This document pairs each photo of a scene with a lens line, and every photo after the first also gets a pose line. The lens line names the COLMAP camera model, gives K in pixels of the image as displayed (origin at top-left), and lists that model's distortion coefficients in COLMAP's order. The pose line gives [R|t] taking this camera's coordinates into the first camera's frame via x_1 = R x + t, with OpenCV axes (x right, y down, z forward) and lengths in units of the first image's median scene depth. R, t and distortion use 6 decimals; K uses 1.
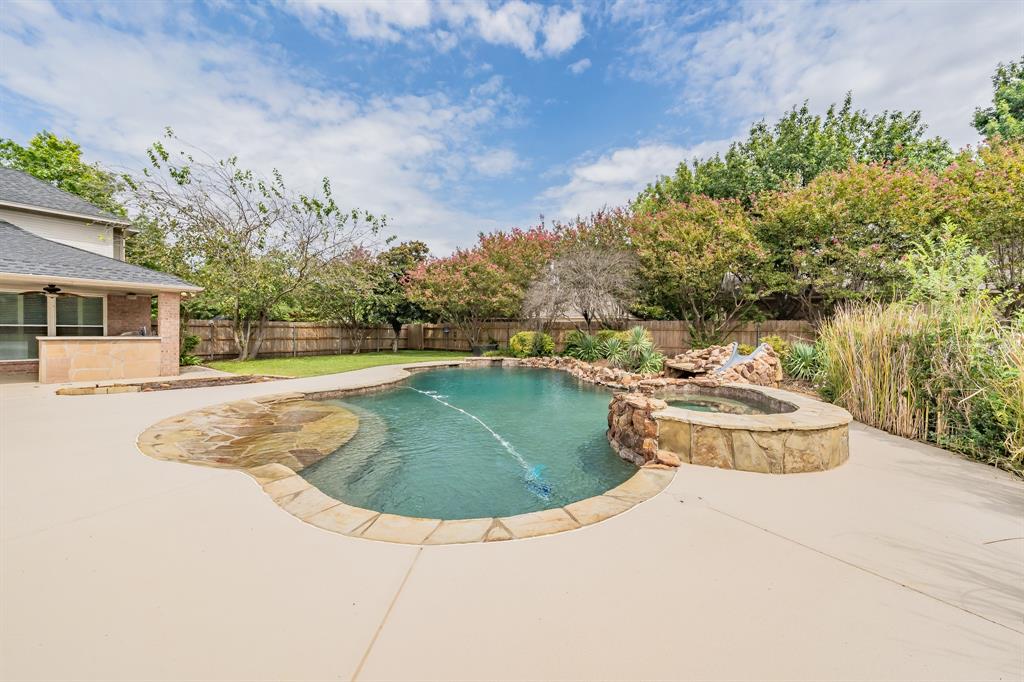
lens RADIAL K [[370.9, 0, 517.7], [0, 370.9, 353.7], [0, 0, 1]] dist [0.069460, -0.017725]
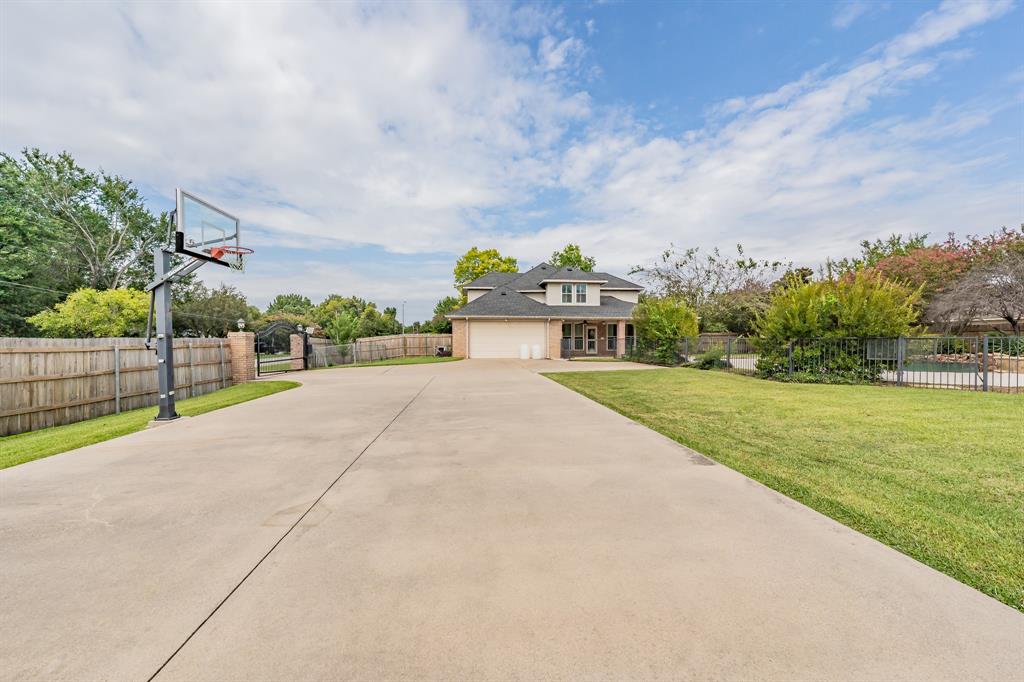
lens RADIAL K [[370.9, 0, 517.7], [0, 370.9, 353.7], [0, 0, 1]] dist [0.069460, -0.017725]
pose [[0.692974, 0.000464, -0.720962, 0.009541], [-0.013325, 0.999837, -0.012165, 0.037013], [0.720839, 0.018036, 0.692868, -0.821720]]
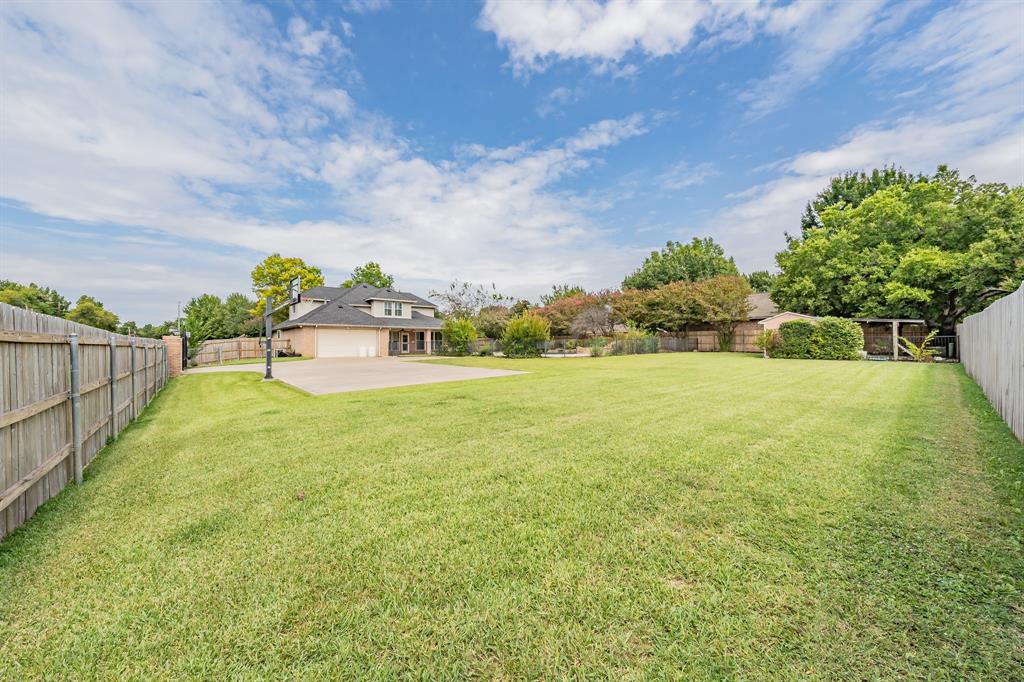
lens RADIAL K [[370.9, 0, 517.7], [0, 370.9, 353.7], [0, 0, 1]] dist [0.069460, -0.017725]
pose [[0.980032, -0.024905, -0.197273, 0.143212], [0.021372, 0.999571, -0.020014, 0.072118], [0.197687, 0.015398, 0.980144, -1.449912]]
